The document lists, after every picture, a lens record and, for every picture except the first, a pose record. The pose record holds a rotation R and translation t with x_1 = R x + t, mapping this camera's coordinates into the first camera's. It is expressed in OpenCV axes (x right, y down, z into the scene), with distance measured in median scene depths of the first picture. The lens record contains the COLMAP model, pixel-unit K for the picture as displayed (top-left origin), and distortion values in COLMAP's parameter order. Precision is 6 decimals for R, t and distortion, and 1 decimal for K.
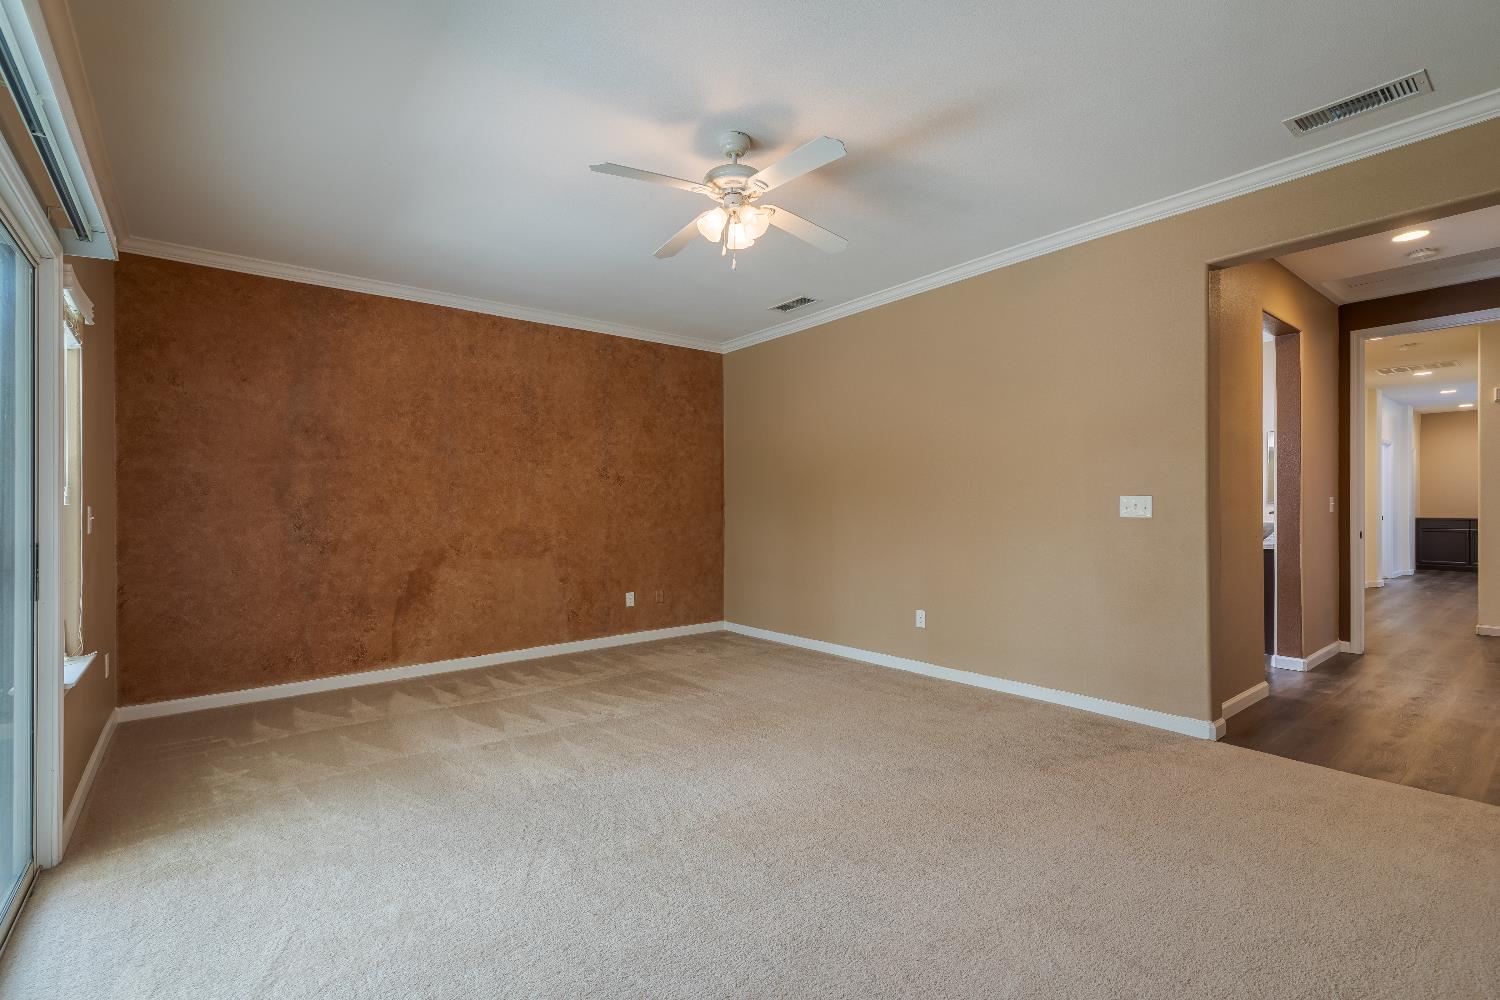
lens RADIAL K [[680.7, 0, 750.4], [0, 680.7, 512.8], [0, 0, 1]] dist [0.006628, -0.001067]
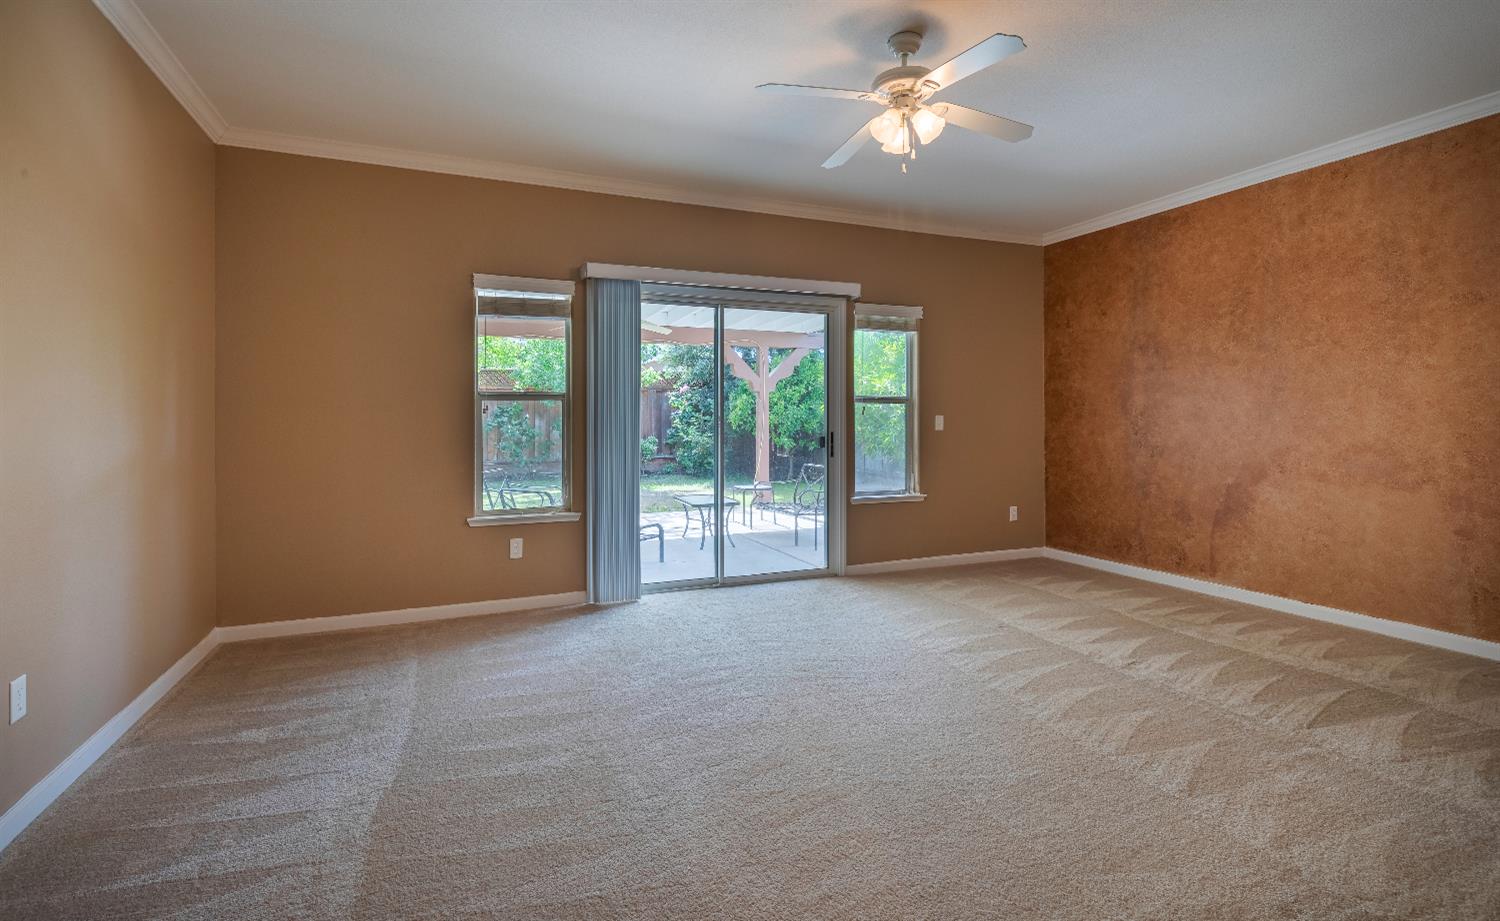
lens RADIAL K [[758.1, 0, 774.9], [0, 758.1, 427.8], [0, 0, 1]] dist [0.003229, 0.000127]
pose [[-0.289774, 0.020202, -0.956882, 0.687434], [-0.005001, 0.999732, 0.022621, -0.011858], [0.957082, 0.011340, -0.289595, 0.731828]]
